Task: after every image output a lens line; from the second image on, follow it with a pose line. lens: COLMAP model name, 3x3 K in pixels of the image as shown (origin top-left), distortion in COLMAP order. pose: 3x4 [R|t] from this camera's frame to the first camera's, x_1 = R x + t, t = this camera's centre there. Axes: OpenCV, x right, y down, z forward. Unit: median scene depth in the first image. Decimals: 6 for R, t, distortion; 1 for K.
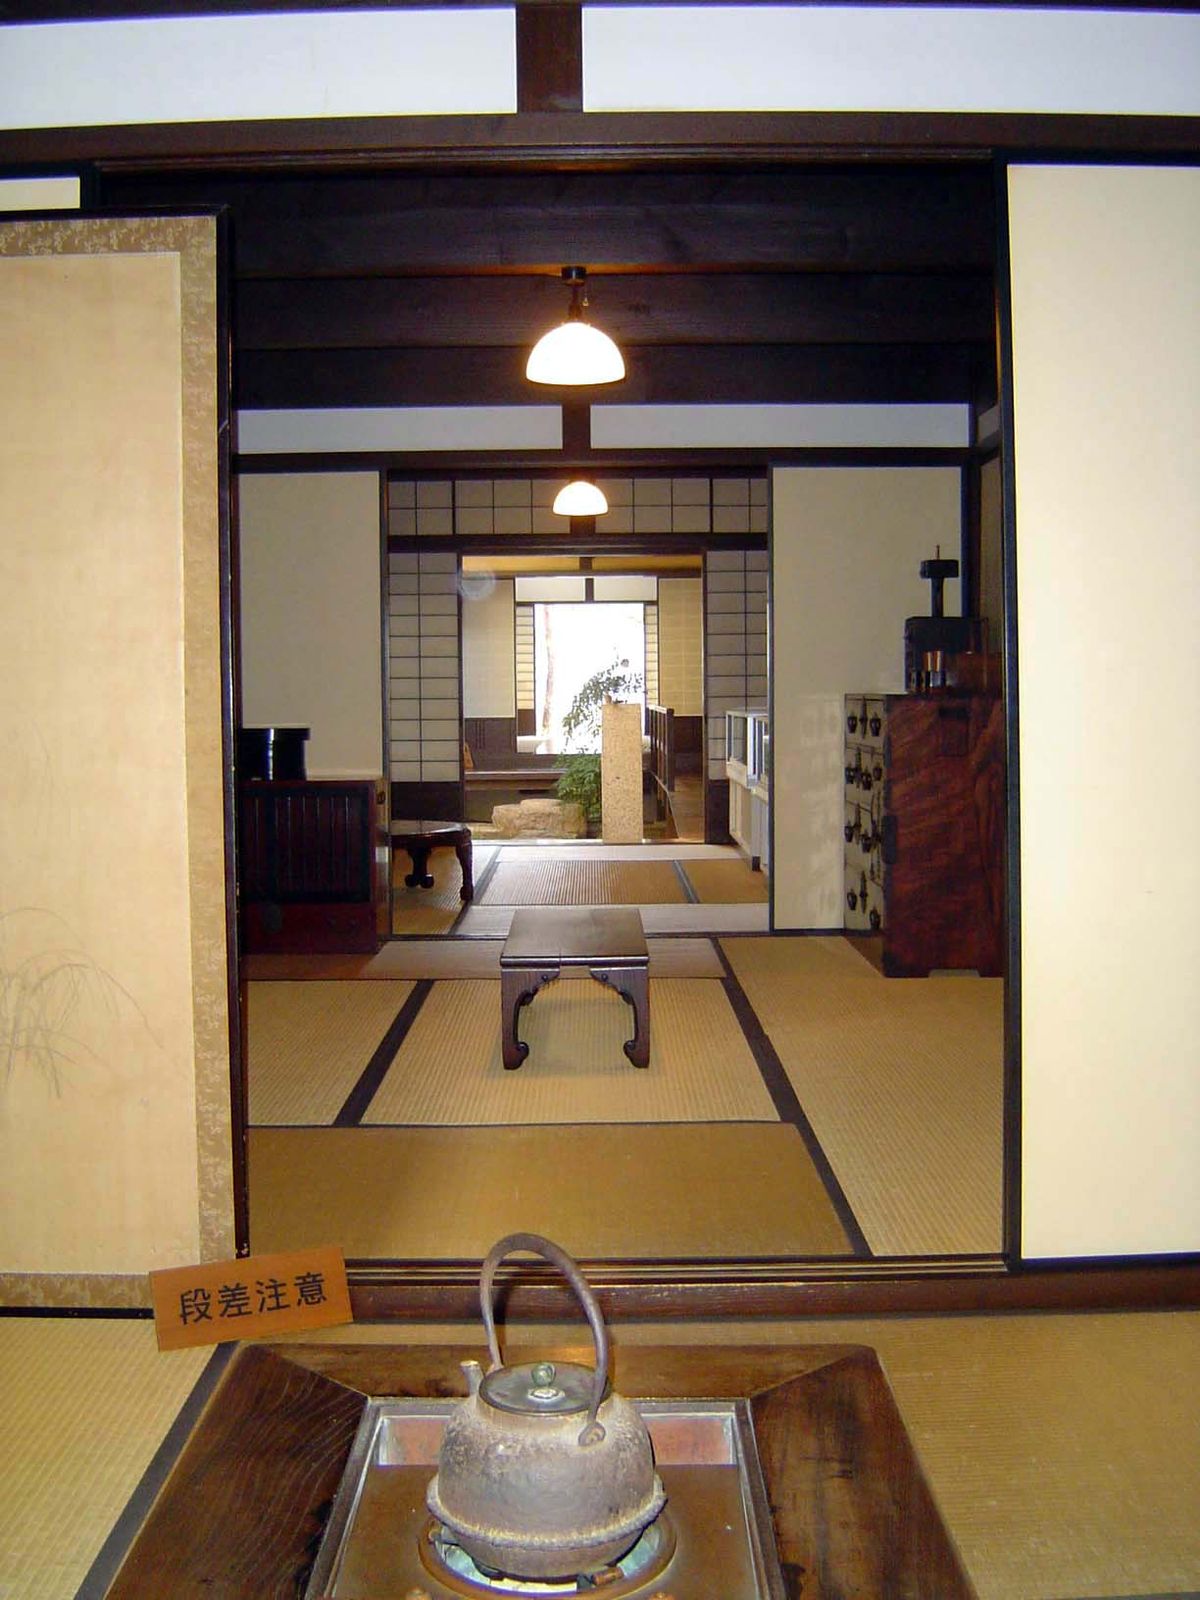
lens RADIAL K [[1818.0, 0, 600.0], [0, 1818.0, 800.0], [0, 0, 1]] dist [-0.114696, -0.019810]
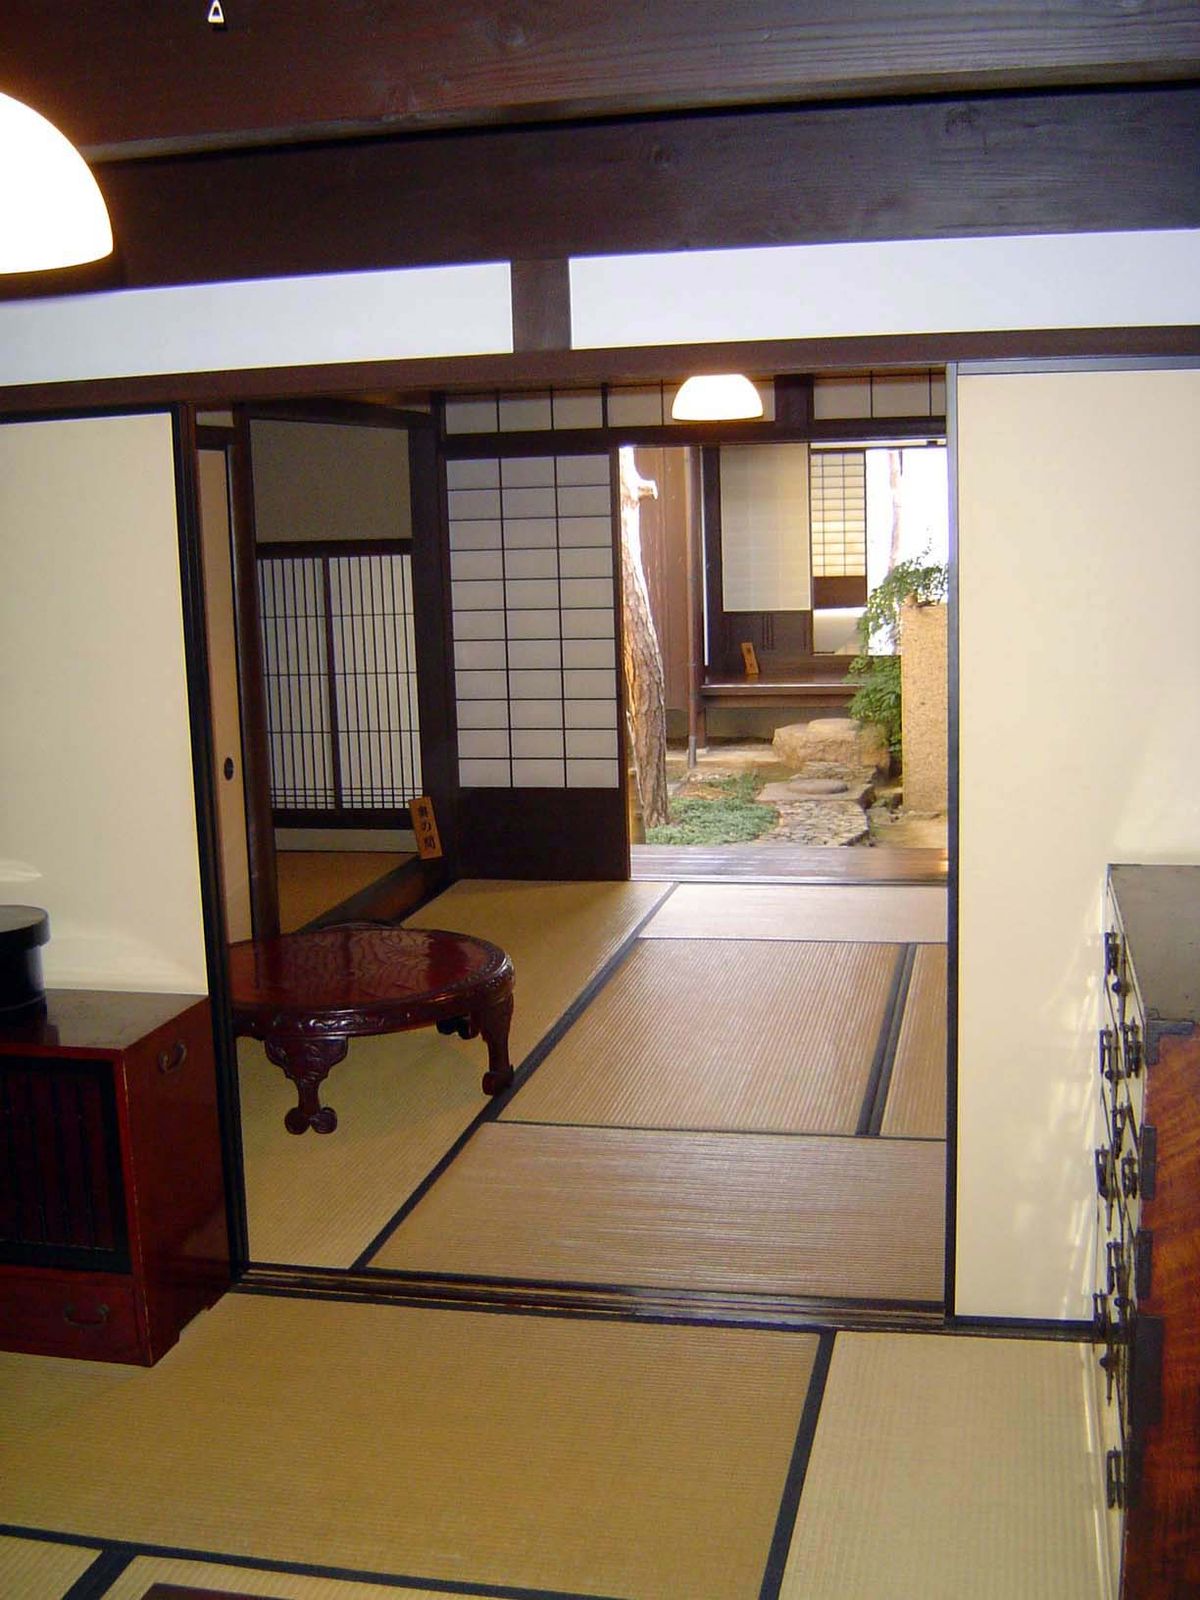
lens RADIAL K [[1818.0, 0, 600.0], [0, 1818.0, 800.0], [0, 0, 1]] dist [-0.114696, -0.019810]
pose [[0.974813, 0.005181, -0.222963, 0.044705], [0.018311, 0.994496, 0.103165, -0.049519], [0.222270, -0.104649, 0.969353, 0.210452]]
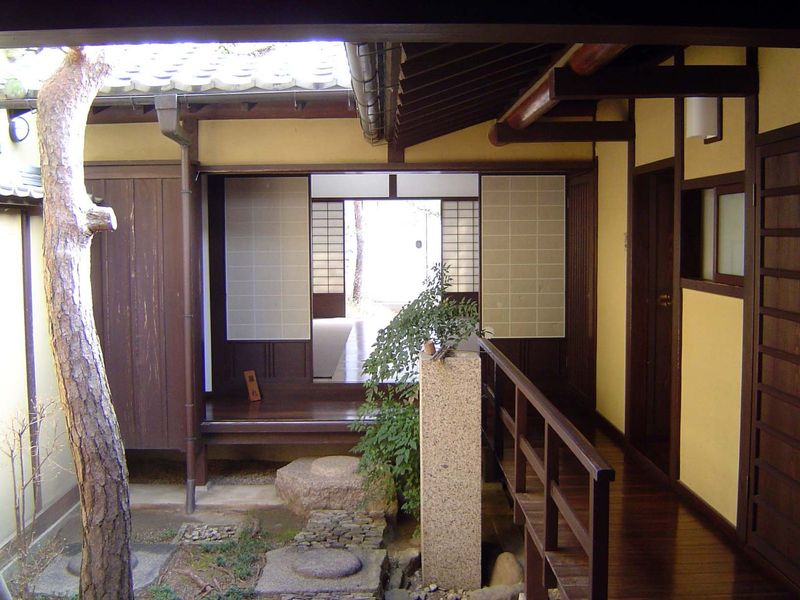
lens RADIAL K [[909.0, 0, 400.0], [0, 909.0, 300.0], [0, 0, 1]] dist [-0.114696, -0.019810]
pose [[0.999929, -0.007861, 0.008992, -0.009014], [0.007754, 0.999899, 0.011943, -0.073513], [-0.009085, -0.011872, 0.999888, 0.620808]]
